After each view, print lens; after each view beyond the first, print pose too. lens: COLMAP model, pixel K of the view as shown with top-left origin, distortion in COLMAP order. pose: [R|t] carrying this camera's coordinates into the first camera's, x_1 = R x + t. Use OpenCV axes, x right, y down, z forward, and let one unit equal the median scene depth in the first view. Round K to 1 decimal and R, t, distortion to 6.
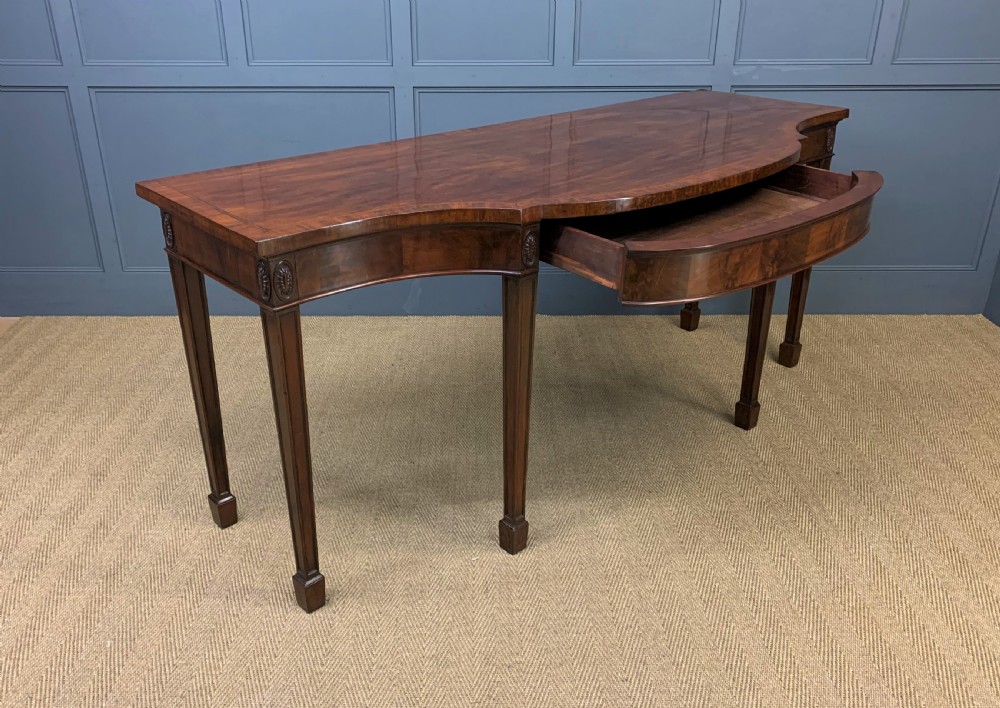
lens RADIAL K [[838.5, 0, 493.6], [0, 838.5, 355.6], [0, 0, 1]] dist [0.004965, 0.003342]
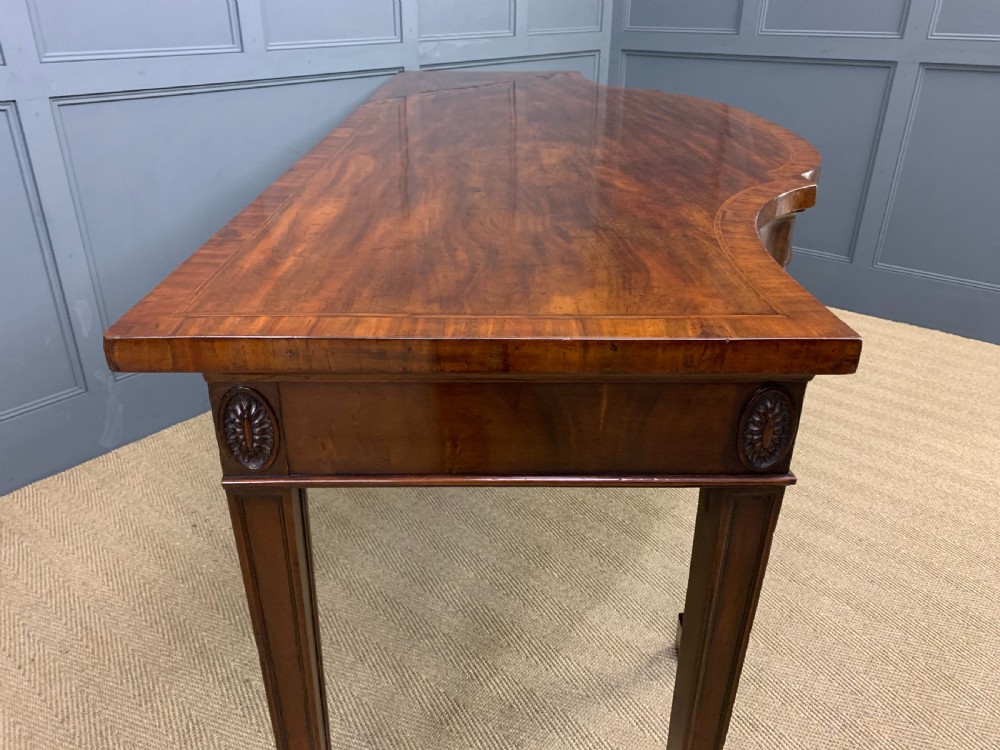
lens RADIAL K [[771.5, 0, 502.0], [0, 771.5, 375.7], [0, 0, 1]] dist [-0.023103, 0.023379]
pose [[0.649001, -0.334316, 0.683396, -0.332891], [0.314028, 0.935900, 0.159618, -0.115883], [-0.692953, 0.111014, 0.712385, 0.394355]]
